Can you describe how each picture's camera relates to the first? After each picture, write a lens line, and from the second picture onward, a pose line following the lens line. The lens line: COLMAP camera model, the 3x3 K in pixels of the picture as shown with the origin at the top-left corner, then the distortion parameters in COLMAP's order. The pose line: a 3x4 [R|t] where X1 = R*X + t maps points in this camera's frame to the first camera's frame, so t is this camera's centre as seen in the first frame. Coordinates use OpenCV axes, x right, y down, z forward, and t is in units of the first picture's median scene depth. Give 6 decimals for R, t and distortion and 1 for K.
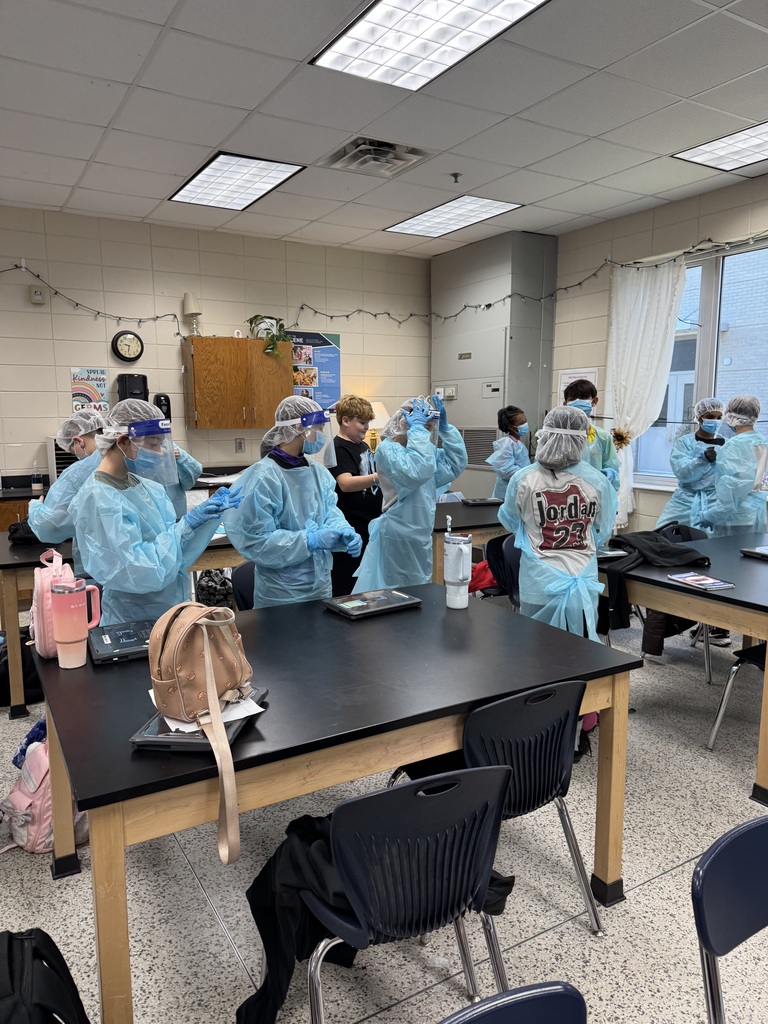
lens RADIAL K [[723.4, 0, 376.2], [0, 723.4, 522.2], [0, 0, 1]] dist [0.040084, -0.053029]
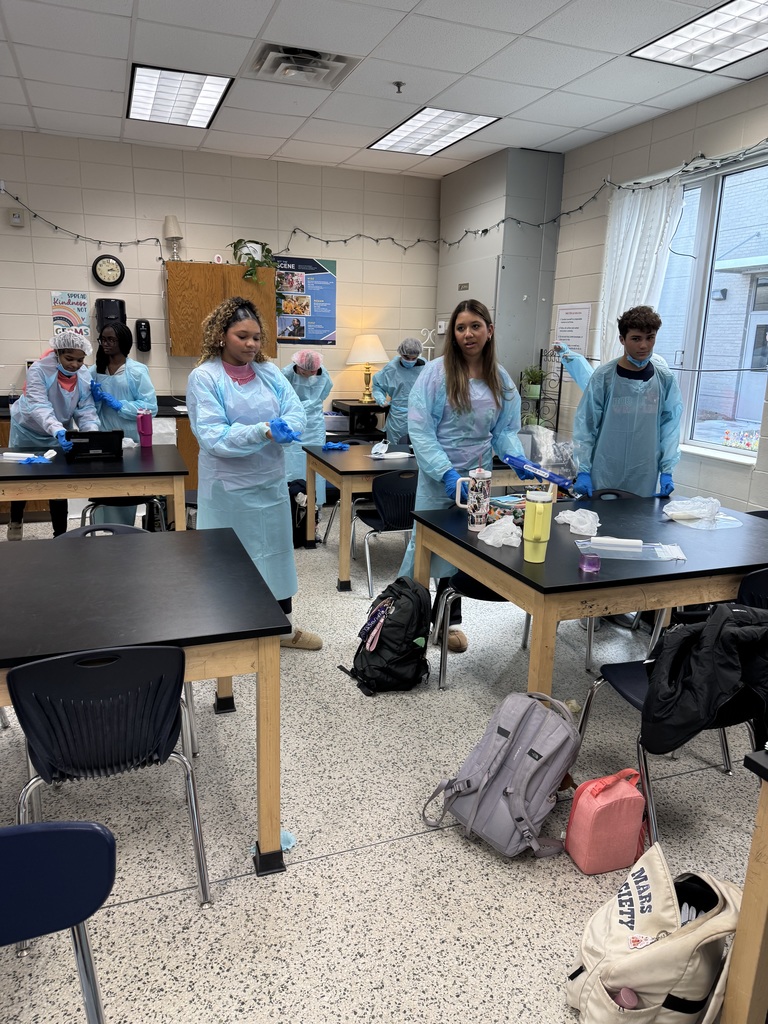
lens RADIAL K [[723.4, 0, 387.6], [0, 723.4, 520.2], [0, 0, 1]] dist [0.040084, -0.053029]
pose [[0.986638, 0.066607, -0.148691, 0.211954], [-0.052917, 0.994146, 0.094203, -0.013737], [0.154095, -0.085076, 0.984387, 0.038630]]
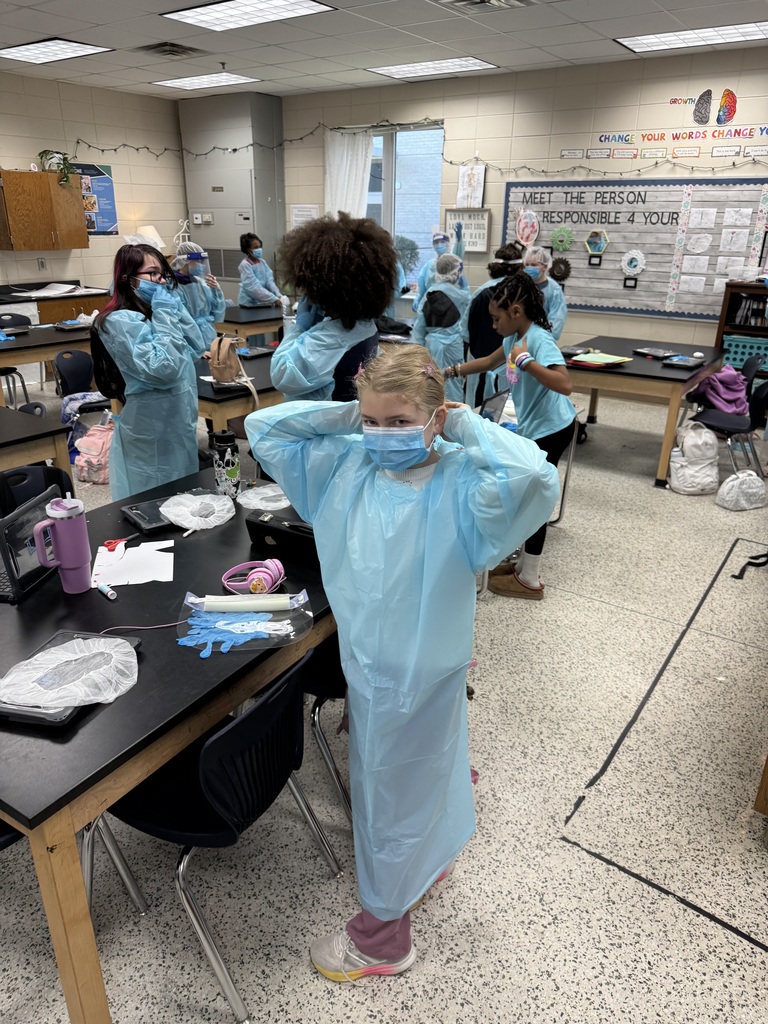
lens RADIAL K [[723.4, 0, 383.8], [0, 723.4, 509.5], [0, 0, 1]] dist [0.040084, -0.053029]
pose [[0.910094, -0.140725, 0.389777, -0.220183], [0.045720, 0.968930, 0.243071, 0.024267], [-0.411873, -0.203397, 0.888251, -0.441854]]
